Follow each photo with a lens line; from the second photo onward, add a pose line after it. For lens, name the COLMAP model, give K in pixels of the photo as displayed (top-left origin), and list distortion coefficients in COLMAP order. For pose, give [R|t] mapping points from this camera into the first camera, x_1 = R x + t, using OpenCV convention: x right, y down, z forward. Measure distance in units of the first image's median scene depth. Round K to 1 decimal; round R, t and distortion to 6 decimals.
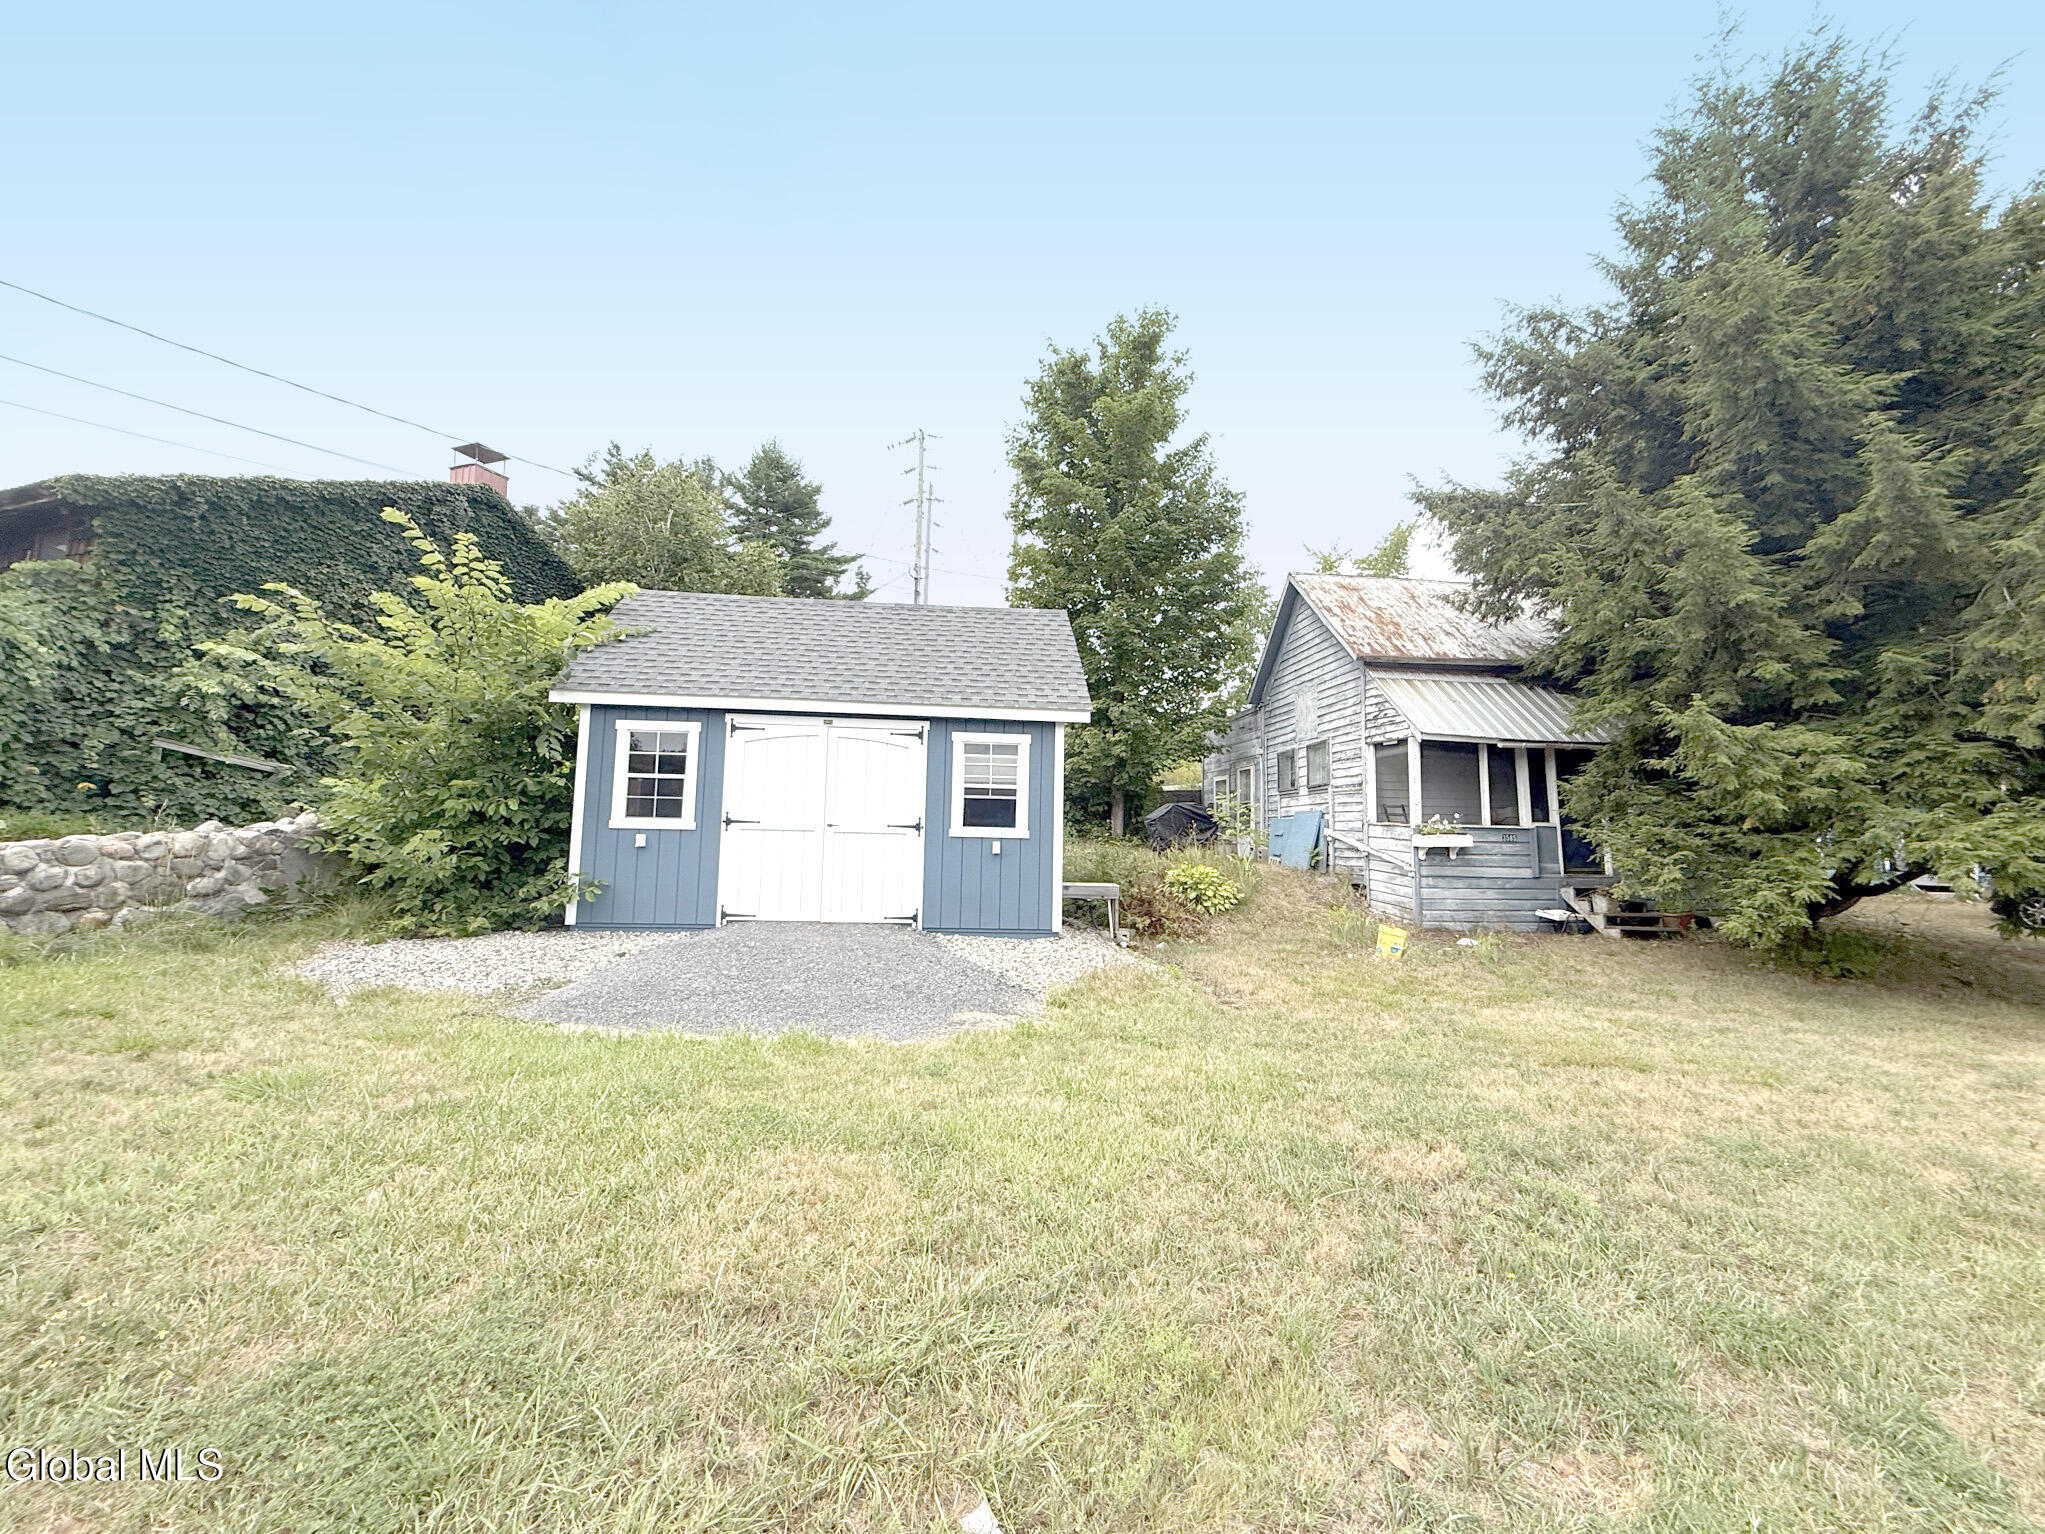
lens RADIAL K [[814.5, 0, 1019.6], [0, 814.5, 762.0], [0, 0, 1]] dist [-0.002682, -0.000583]
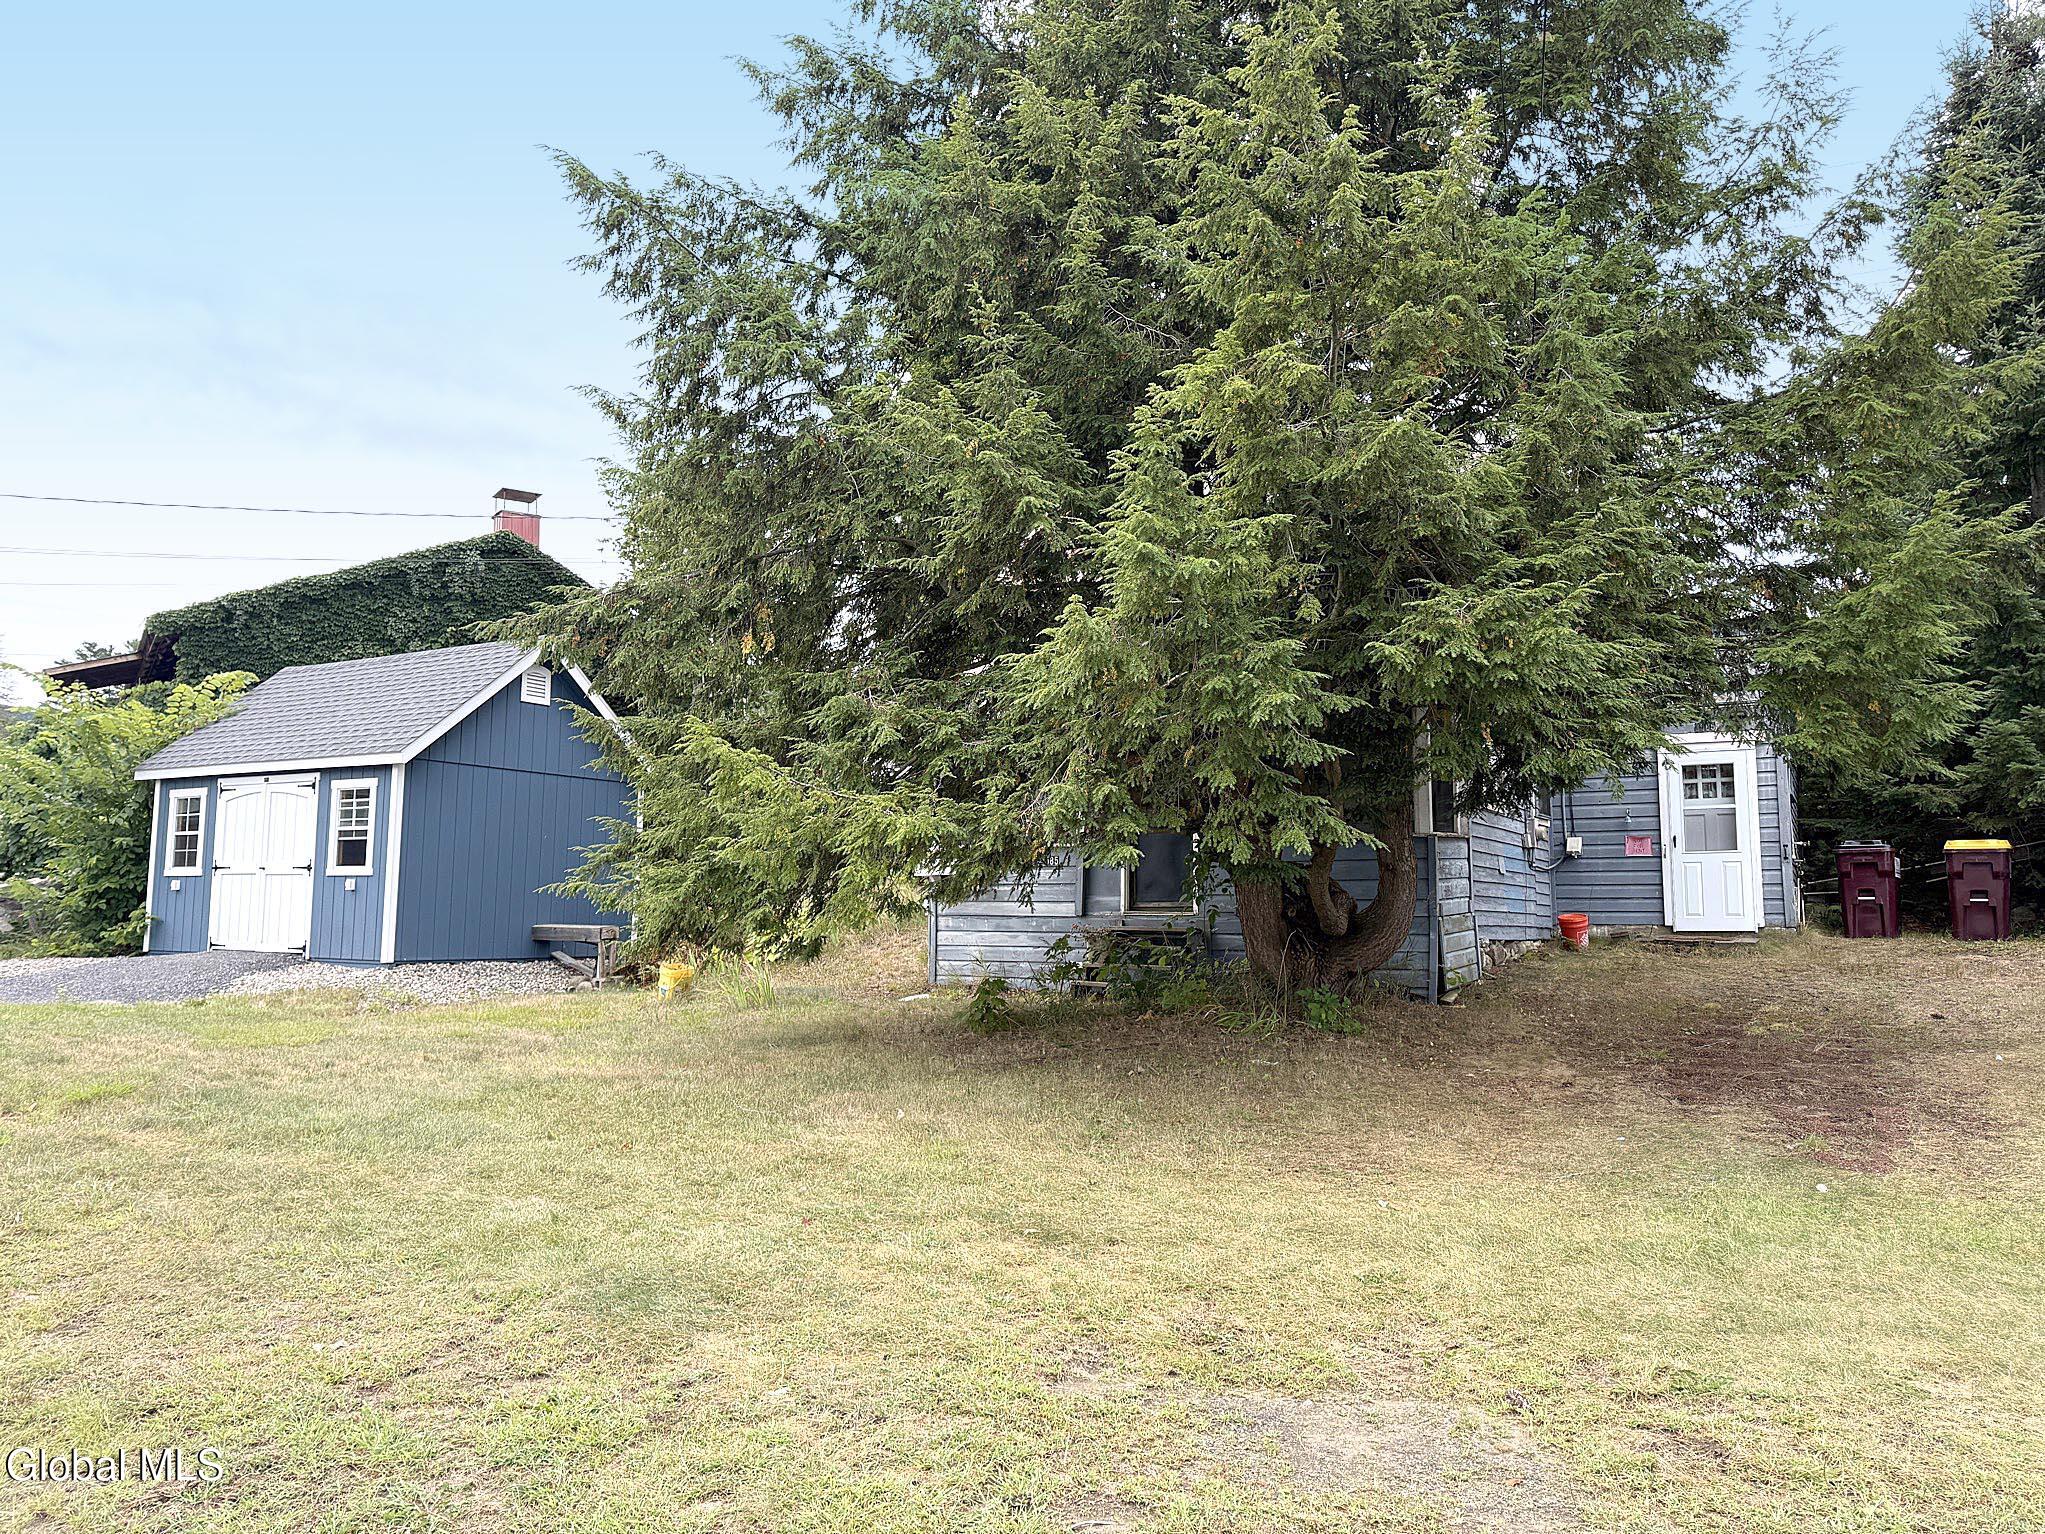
lens RADIAL K [[1431.5, 0, 1022.5], [0, 1431.5, 767.0], [0, 0, 1]] dist [0.118114, -0.201934]
pose [[0.793280, -0.073222, -0.604438, 2.494640], [0.068022, 0.997186, -0.031526, 0.095117], [0.605045, -0.016106, 0.796028, 0.004715]]
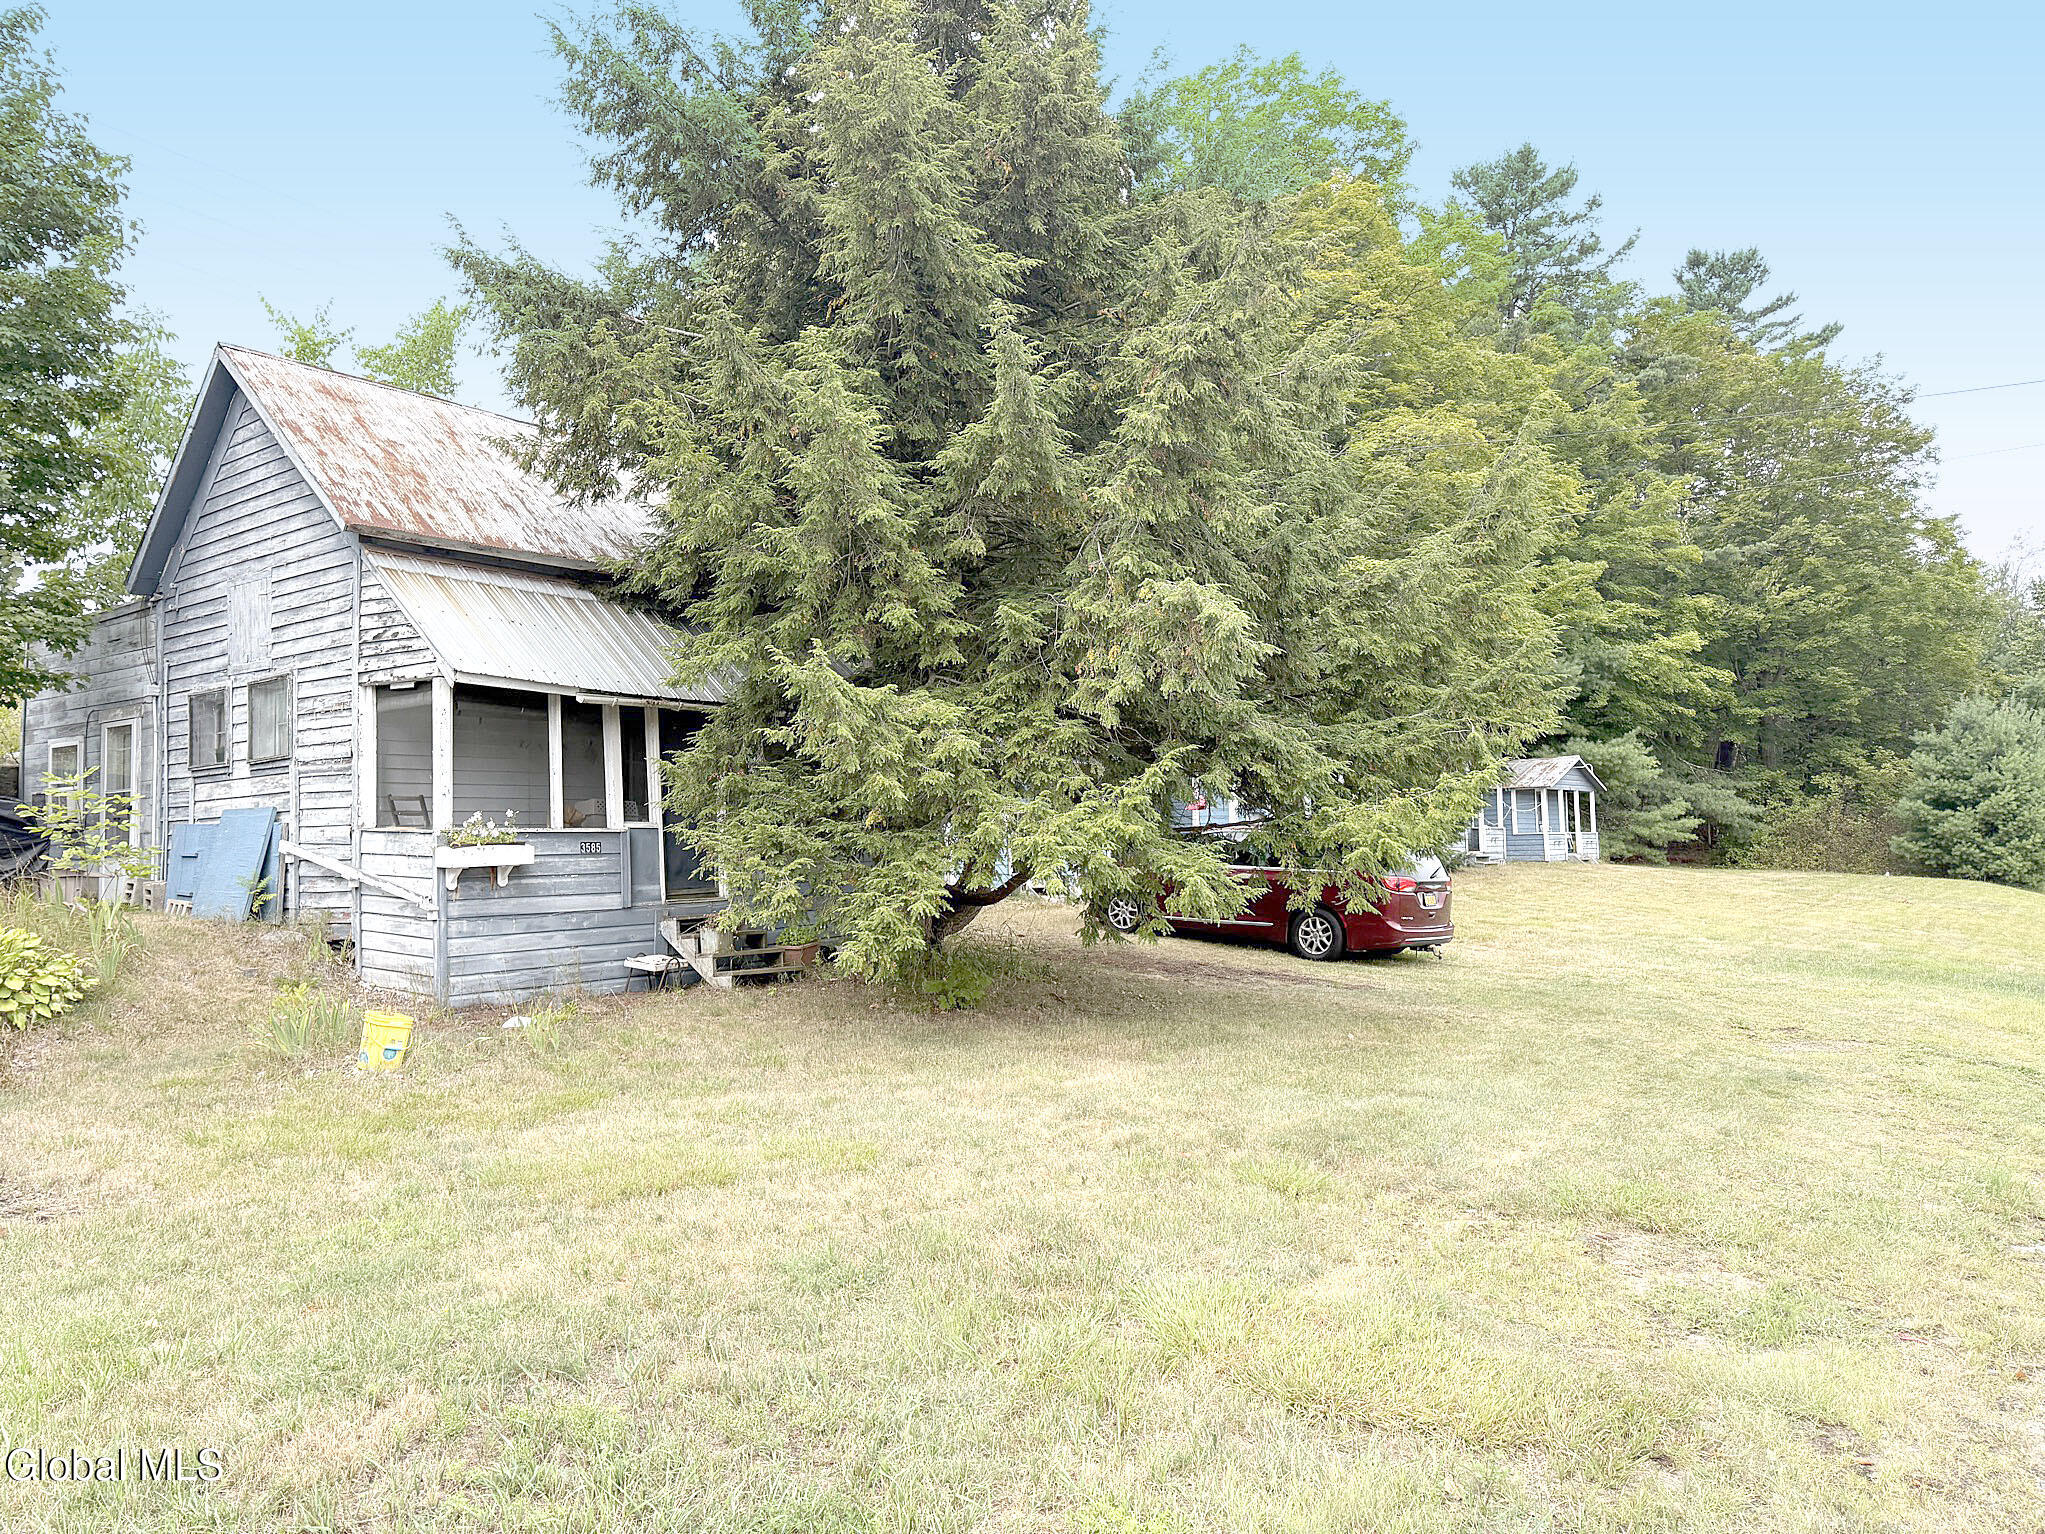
lens RADIAL K [[1431.5, 0, 1022.5], [0, 1431.5, 767.0], [0, 0, 1]] dist [0.118114, -0.201934]
pose [[0.679841, 0.009816, 0.733294, 0.020455], [-0.033774, 0.999269, 0.017935, 0.000312], [-0.732581, -0.036960, 0.679676, 0.001941]]
